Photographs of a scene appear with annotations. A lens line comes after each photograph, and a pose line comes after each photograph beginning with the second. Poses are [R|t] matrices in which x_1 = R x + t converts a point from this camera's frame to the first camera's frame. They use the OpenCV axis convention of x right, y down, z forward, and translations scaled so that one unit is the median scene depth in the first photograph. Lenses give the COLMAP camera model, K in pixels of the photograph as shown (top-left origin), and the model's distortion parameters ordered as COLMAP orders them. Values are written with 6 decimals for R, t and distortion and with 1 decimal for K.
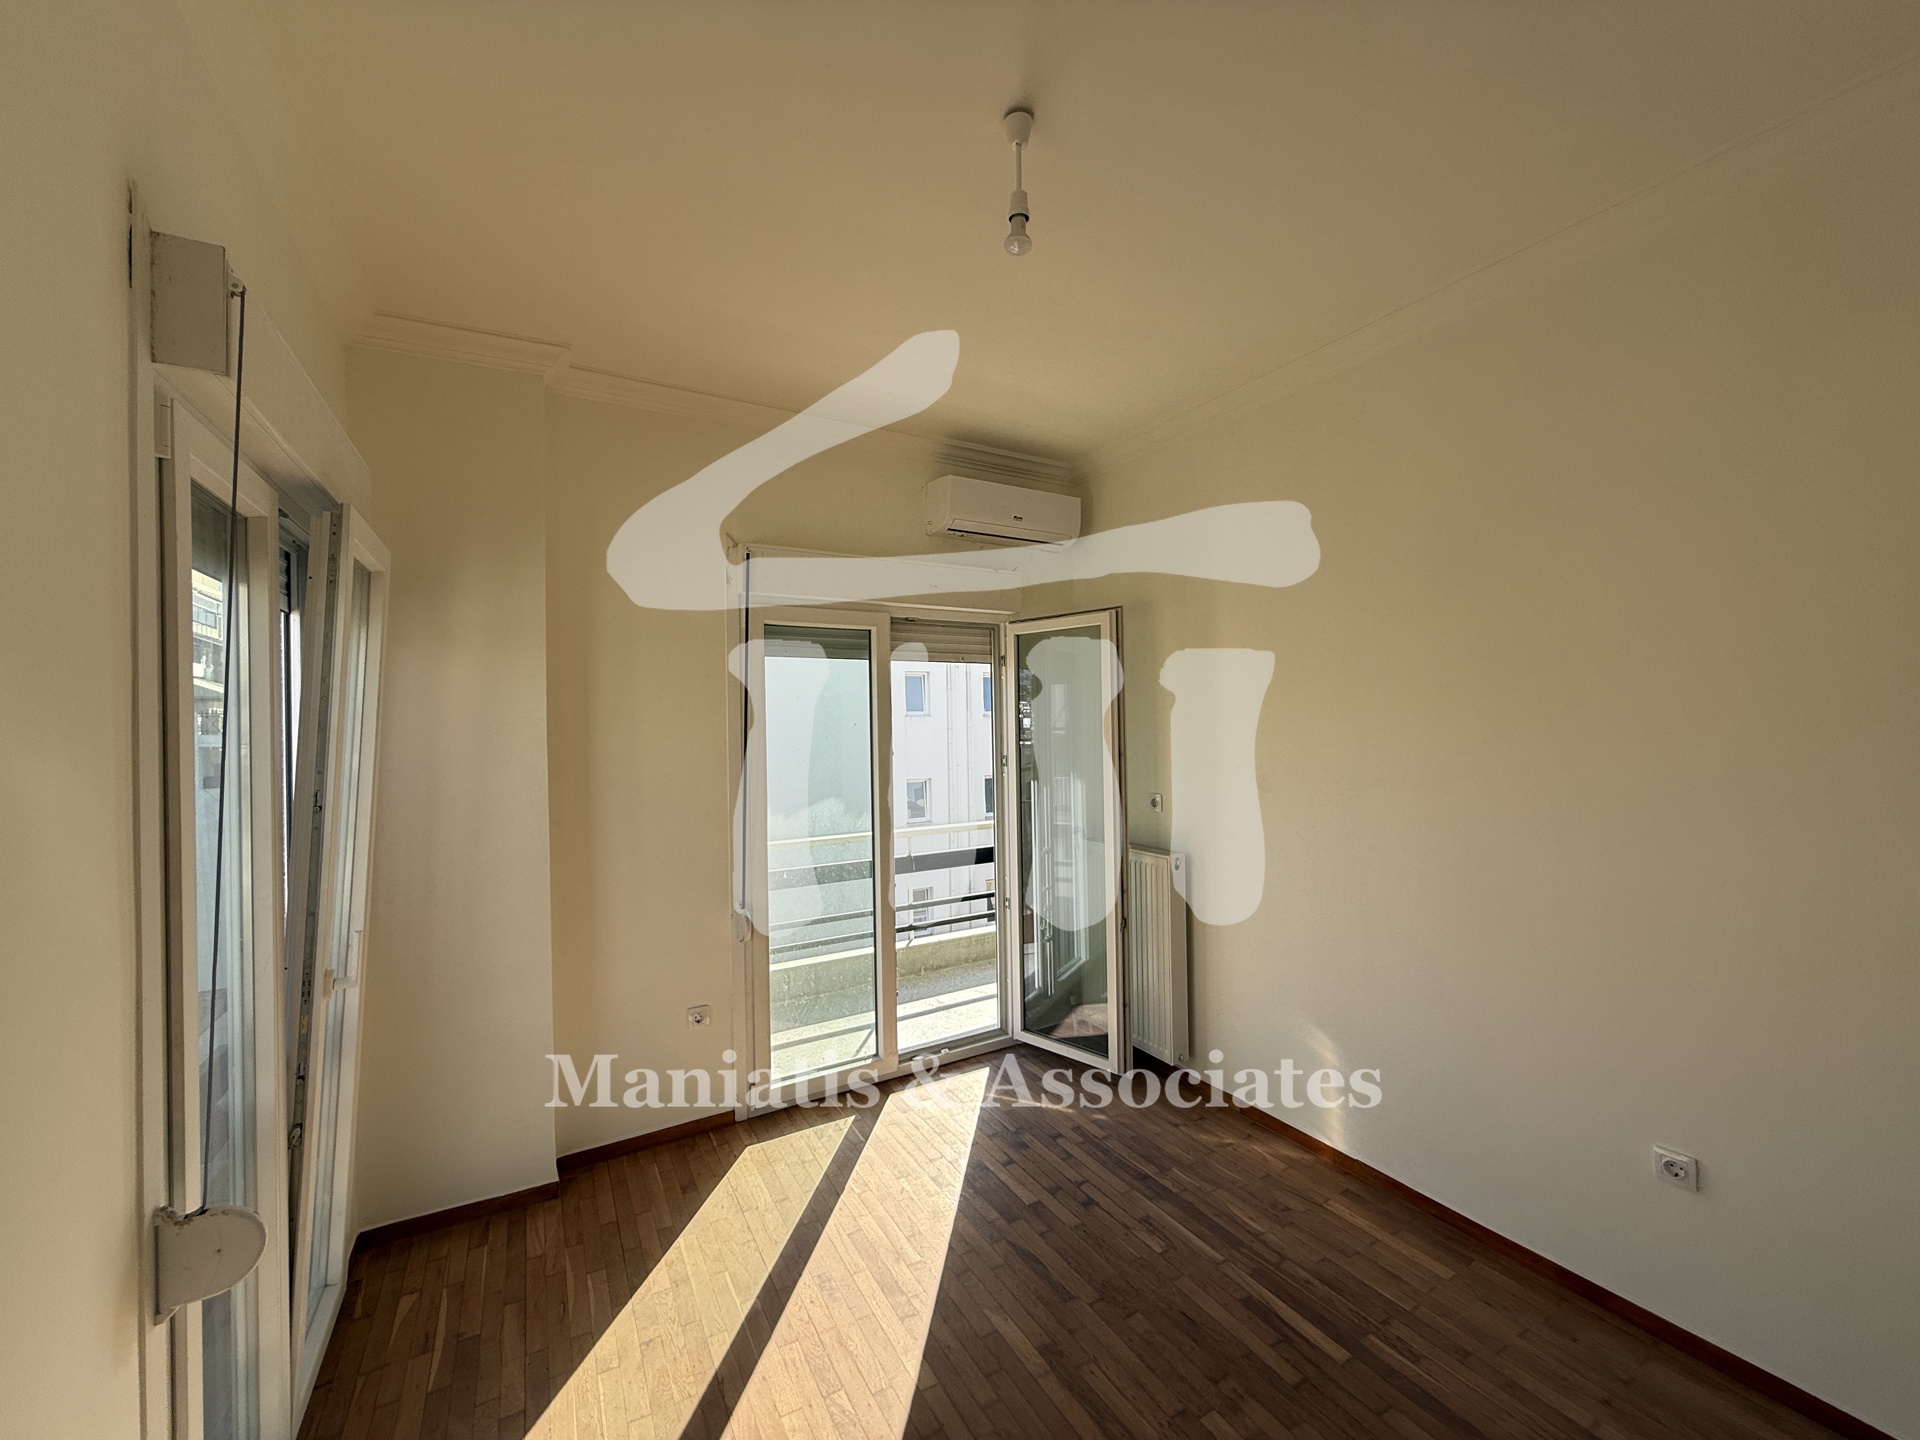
lens RADIAL K [[762.9, 0, 955.5], [0, 762.9, 718.0], [0, 0, 1]] dist [-0.000835, 0.000360]
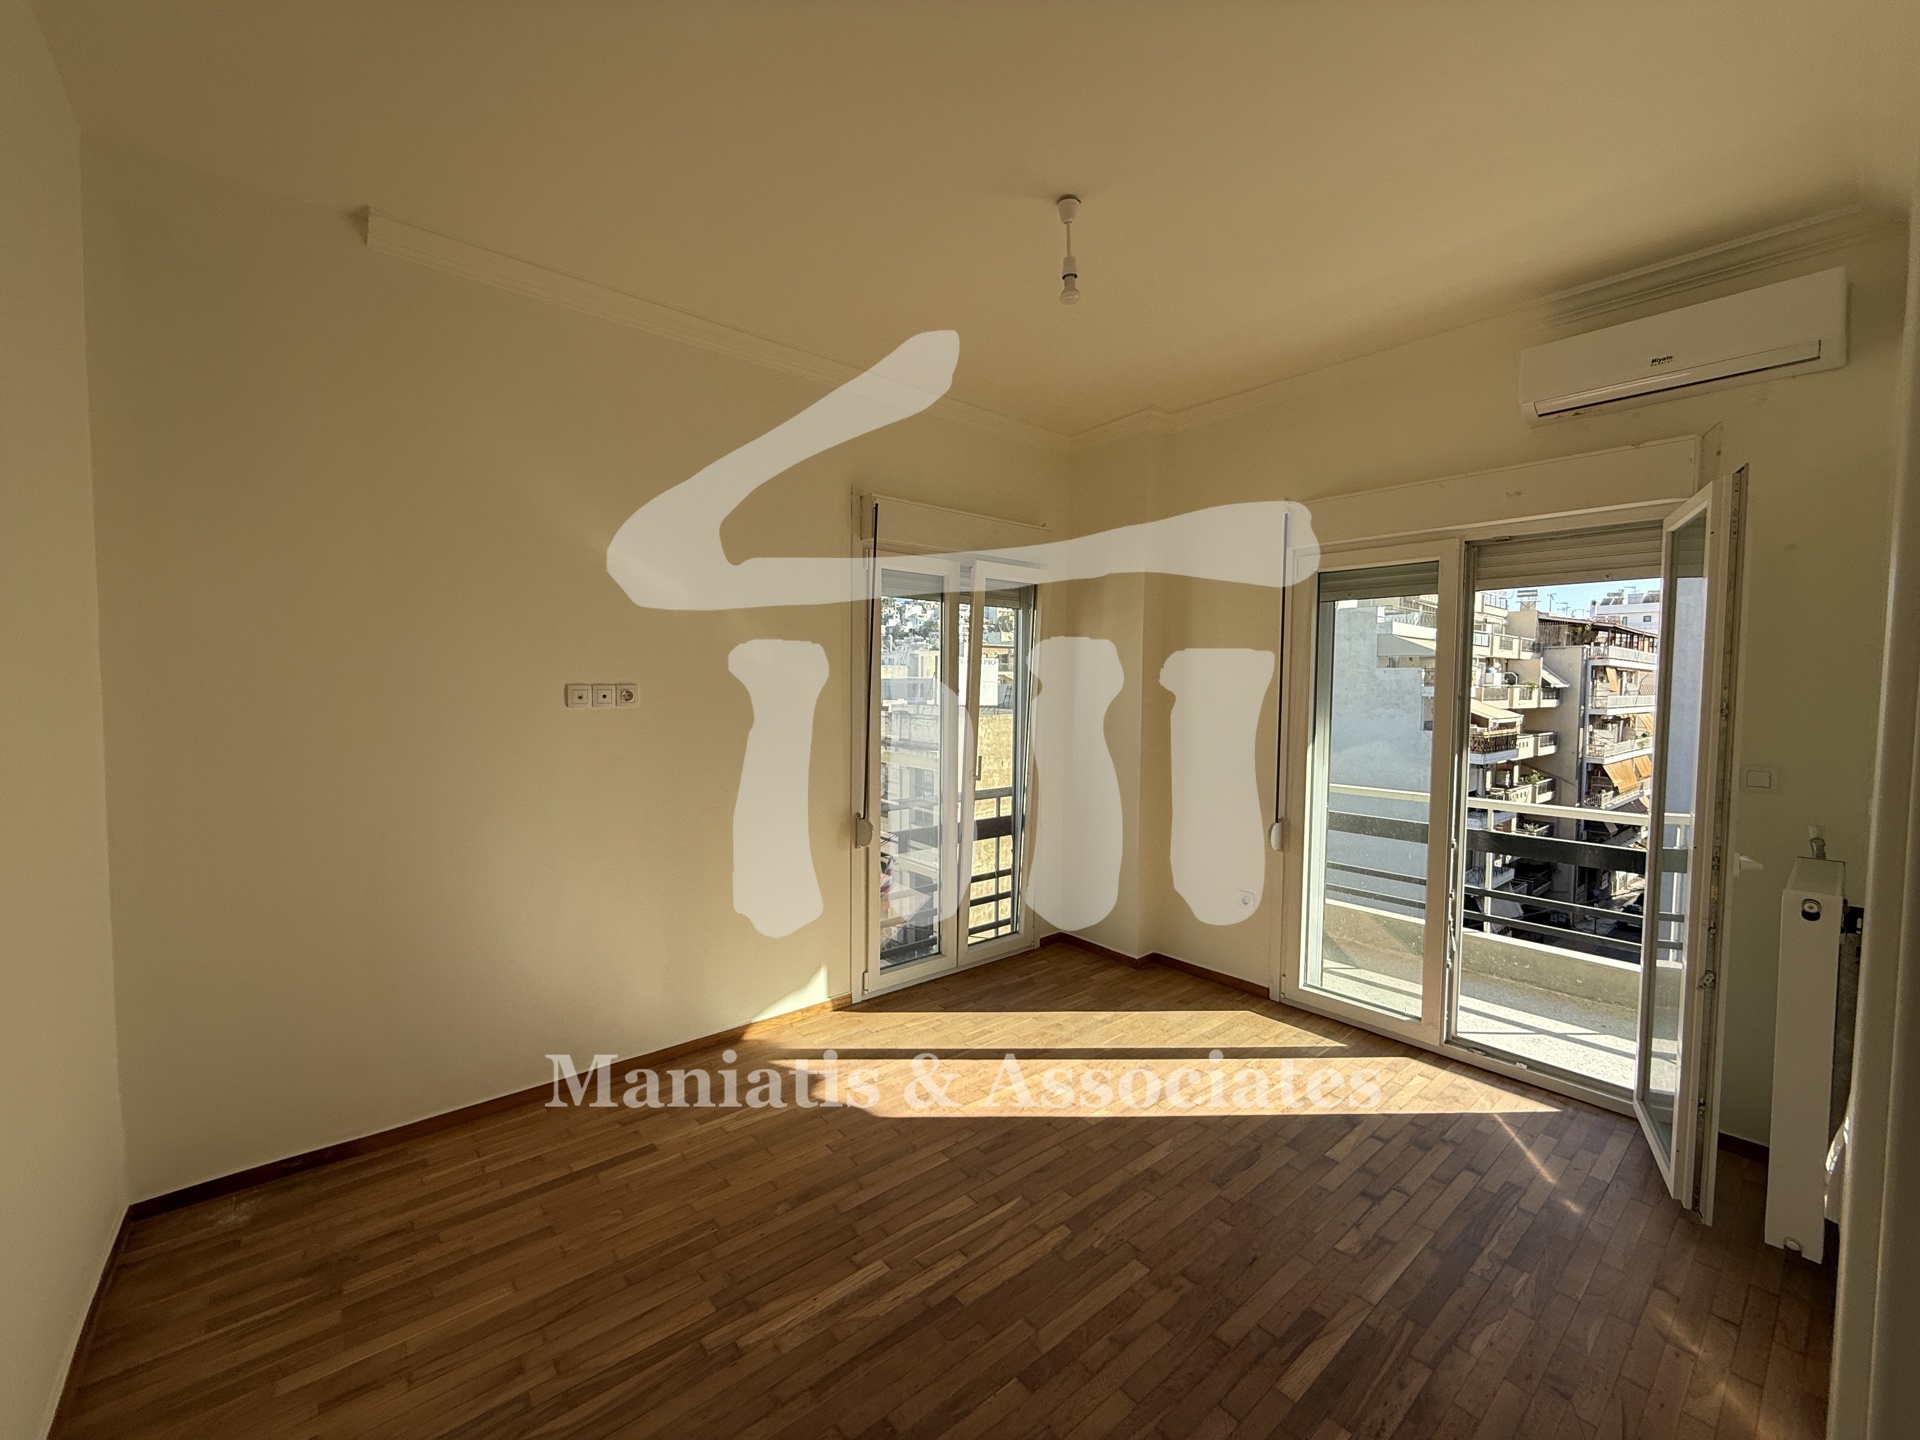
lens RADIAL K [[777.3, 0, 960.0], [0, 777.3, 720.0], [0, 0, 1]] dist [0.000446, 0.000397]
pose [[0.181754, 0.062466, -0.981358, 0.962181], [-0.005851, 0.998031, 0.062443, 0.025996], [0.983327, -0.005607, 0.181762, 0.371962]]
